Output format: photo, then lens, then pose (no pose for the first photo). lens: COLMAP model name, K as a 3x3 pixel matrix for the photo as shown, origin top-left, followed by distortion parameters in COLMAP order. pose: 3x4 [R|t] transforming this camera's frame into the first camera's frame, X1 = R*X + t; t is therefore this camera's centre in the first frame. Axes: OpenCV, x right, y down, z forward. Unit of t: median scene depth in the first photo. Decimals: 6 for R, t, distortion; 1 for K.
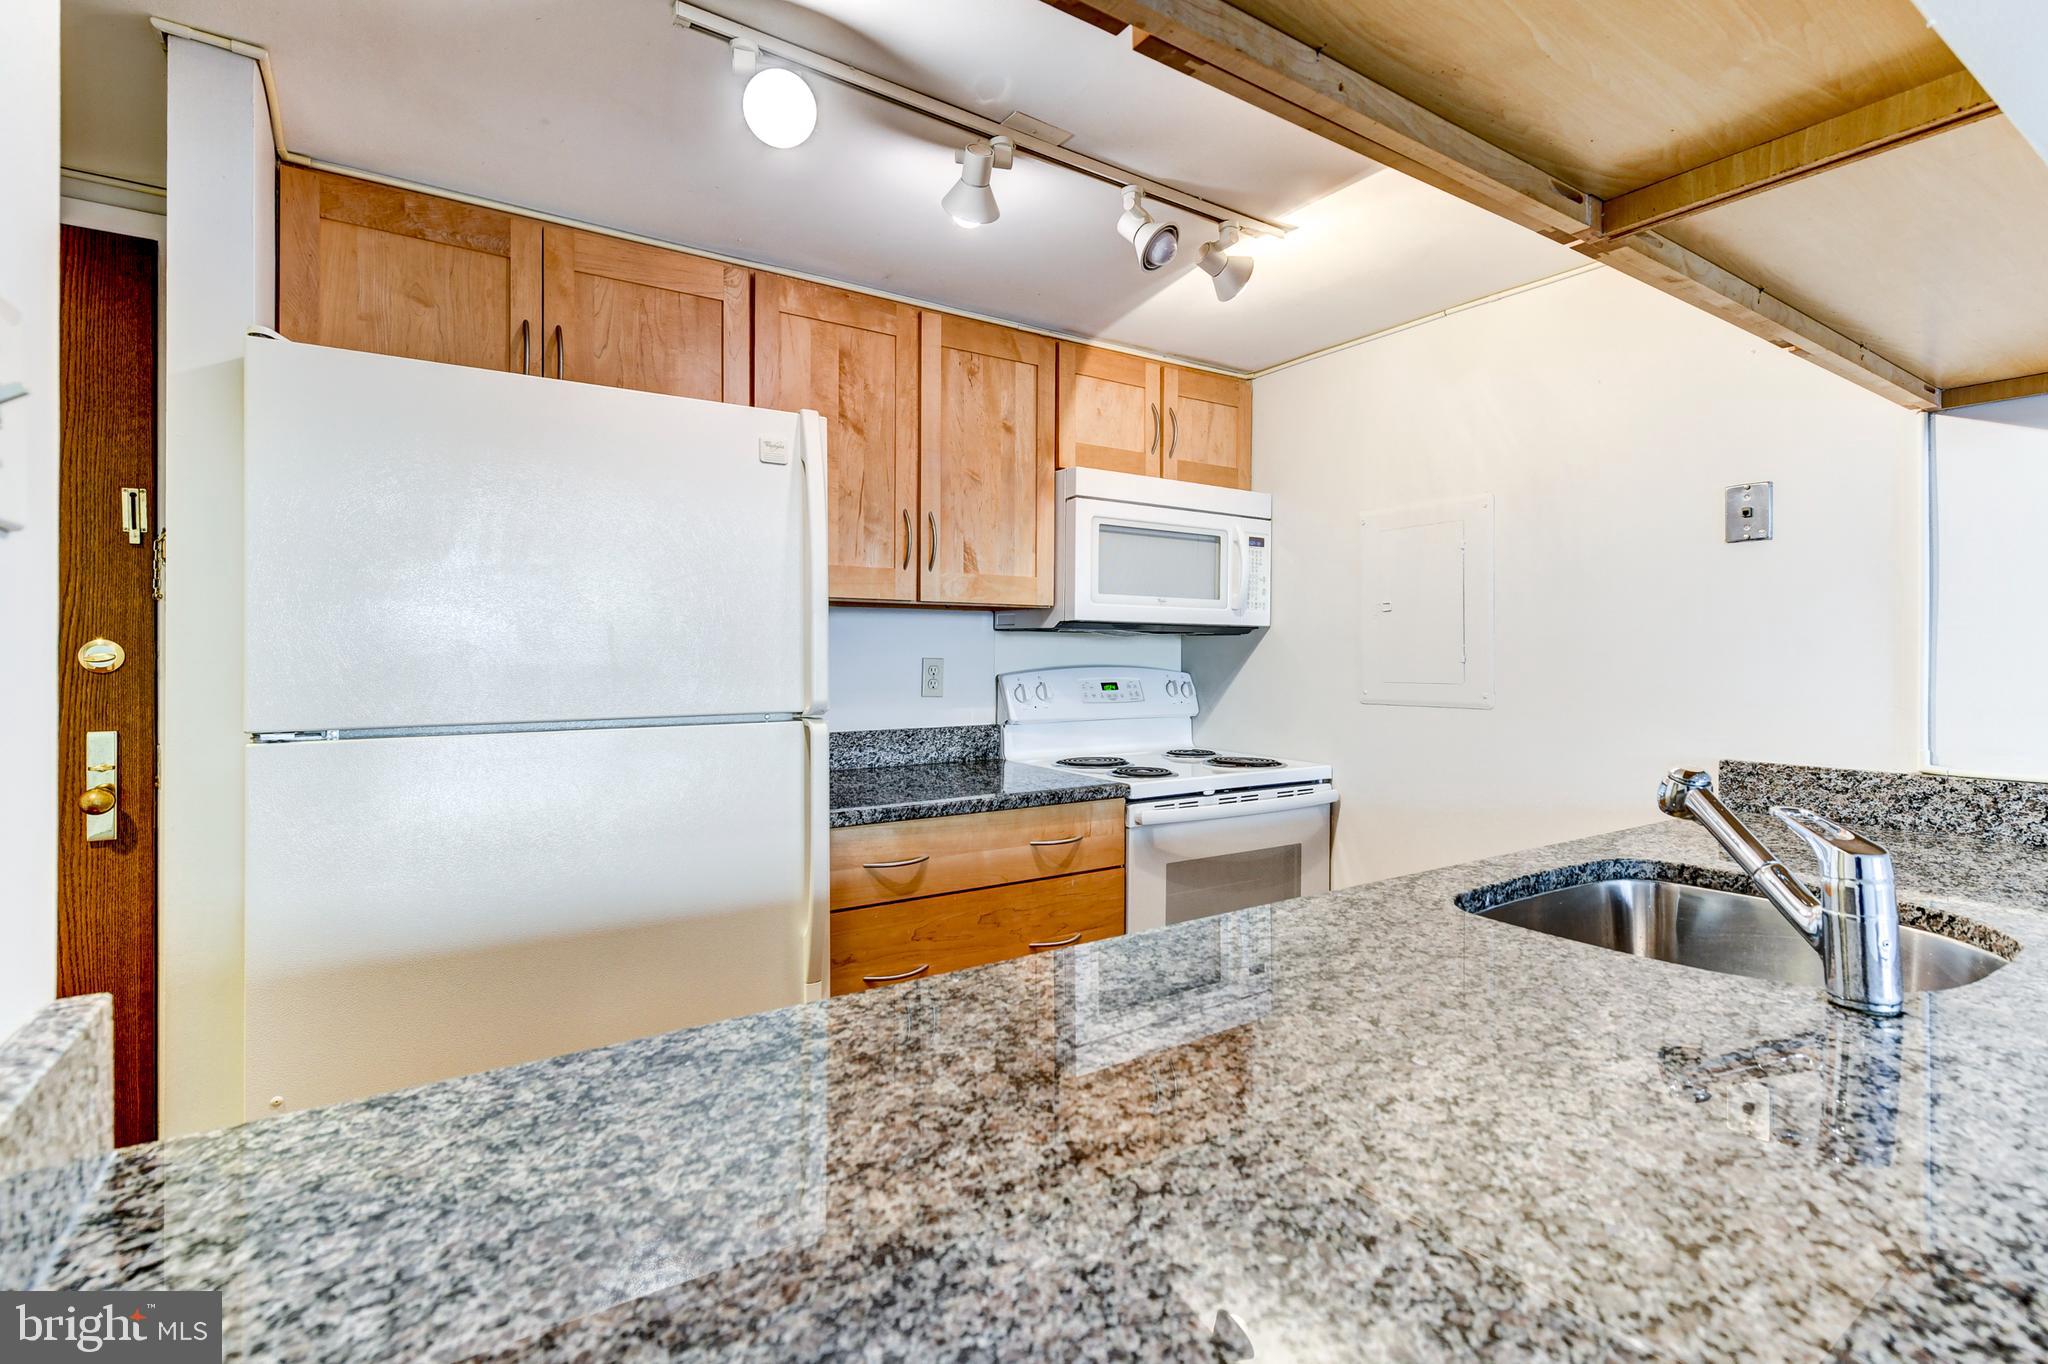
lens RADIAL K [[946.9, 0, 1039.5], [0, 946.9, 653.4], [0, 0, 1]] dist [-0.000460, -0.000377]
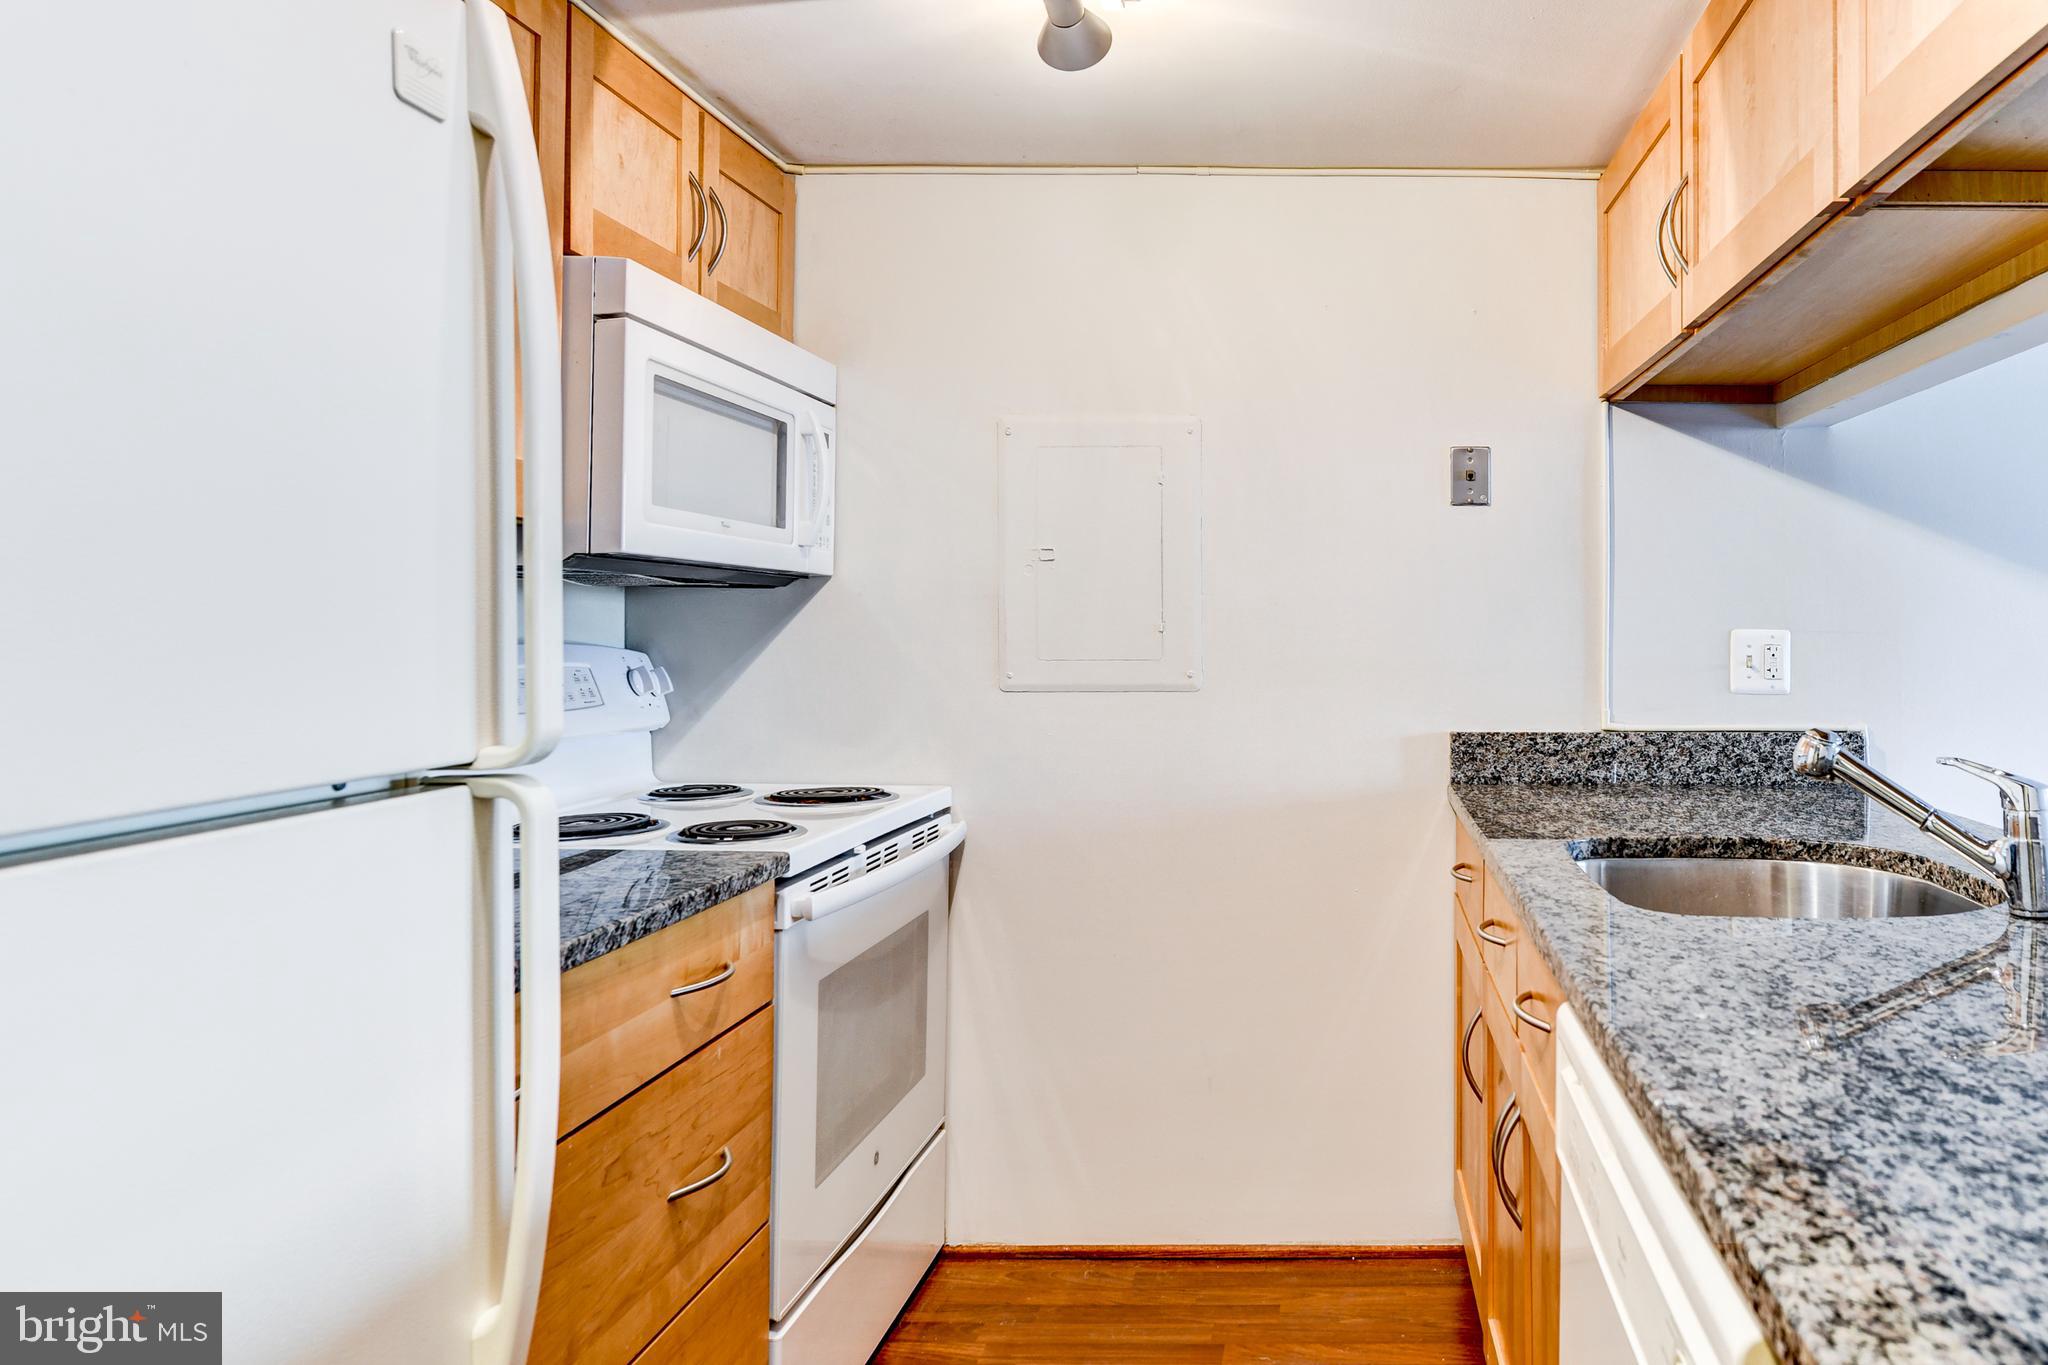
lens RADIAL K [[1355.7, 0, 1242.5], [0, 1355.7, 600.0], [0, 0, 1]] dist [0.001294, 0.004971]
pose [[0.554551, 0.016035, 0.831995, -0.421995], [-0.004217, 0.999856, -0.016460, 0.001737], [-0.832139, 0.005620, 0.554539, 0.329490]]
